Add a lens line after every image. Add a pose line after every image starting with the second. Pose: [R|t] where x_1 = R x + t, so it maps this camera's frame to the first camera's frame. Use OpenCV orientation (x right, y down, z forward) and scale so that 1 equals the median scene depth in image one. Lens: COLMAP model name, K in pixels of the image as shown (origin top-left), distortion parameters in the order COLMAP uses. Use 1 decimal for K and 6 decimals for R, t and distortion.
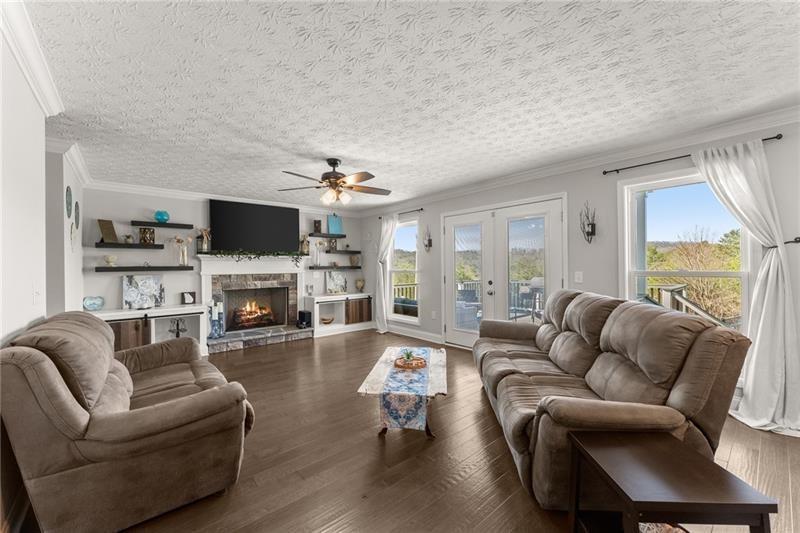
lens RADIAL K [[317.9, 0, 400.0], [0, 317.9, 266.5], [0, 0, 1]] dist [0.001388, 0.000225]
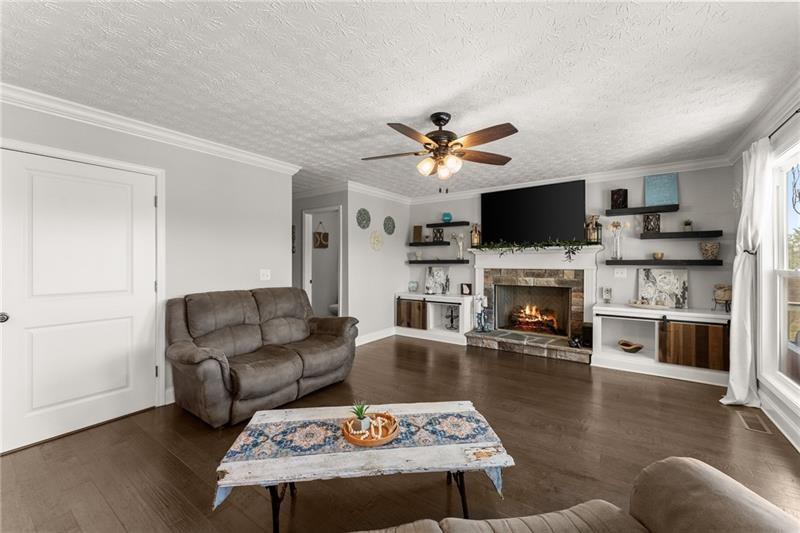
lens RADIAL K [[321.6, 0, 399.2], [0, 321.6, 262.8], [0, 0, 1]] dist [-0.000786, -0.000073]
pose [[0.245003, 0.011609, -0.969453, 0.332289], [-0.000202, 0.999929, 0.011923, -0.003529], [0.969522, -0.002725, 0.244988, 0.494426]]
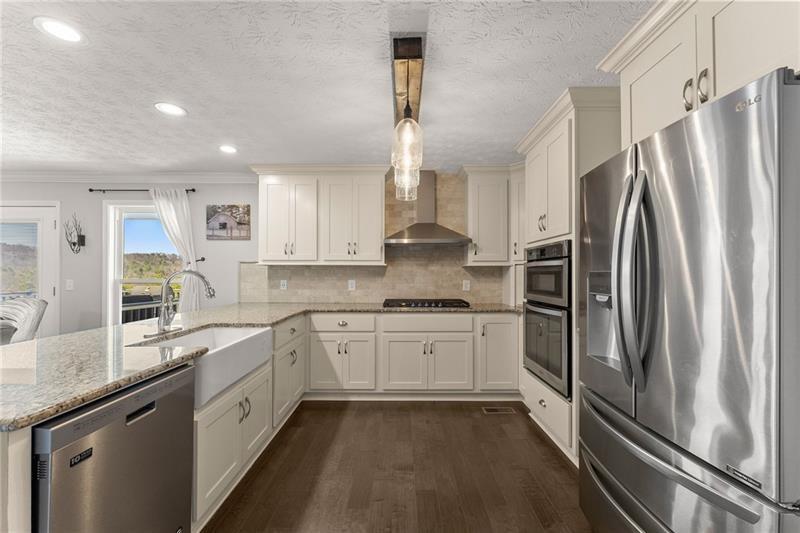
lens RADIAL K [[321.5, 0, 400.1], [0, 321.5, 272.0], [0, 0, 1]] dist [0.000599, 0.000073]
pose [[0.653338, 0.017667, 0.756860, 0.338009], [-0.011433, 0.999844, -0.013469, -0.004953], [-0.756980, 0.000146, 0.653438, -0.367379]]
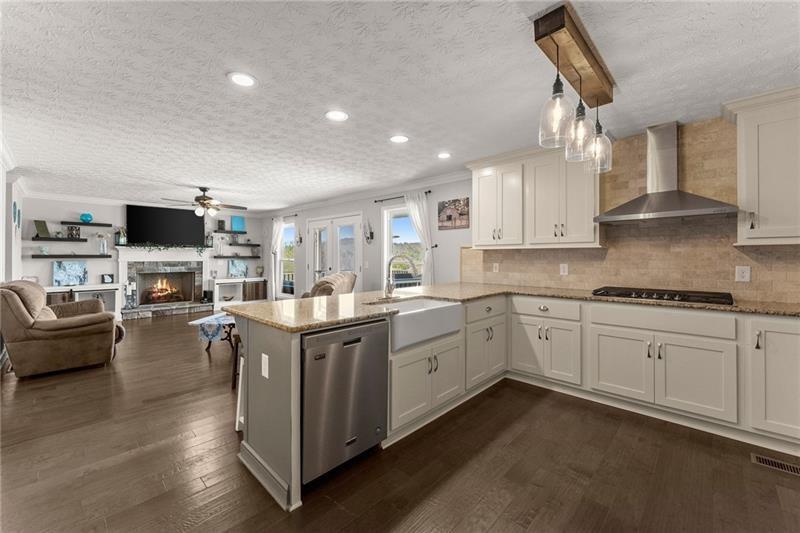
lens RADIAL K [[323.4, 0, 399.0], [0, 323.4, 255.9], [0, 0, 1]] dist [0.001009, 0.000165]
pose [[0.995280, 0.011923, 0.096310, 0.407023], [-0.011627, 0.999926, -0.003630, -0.005757], [-0.096346, 0.002493, 0.995345, -0.455160]]
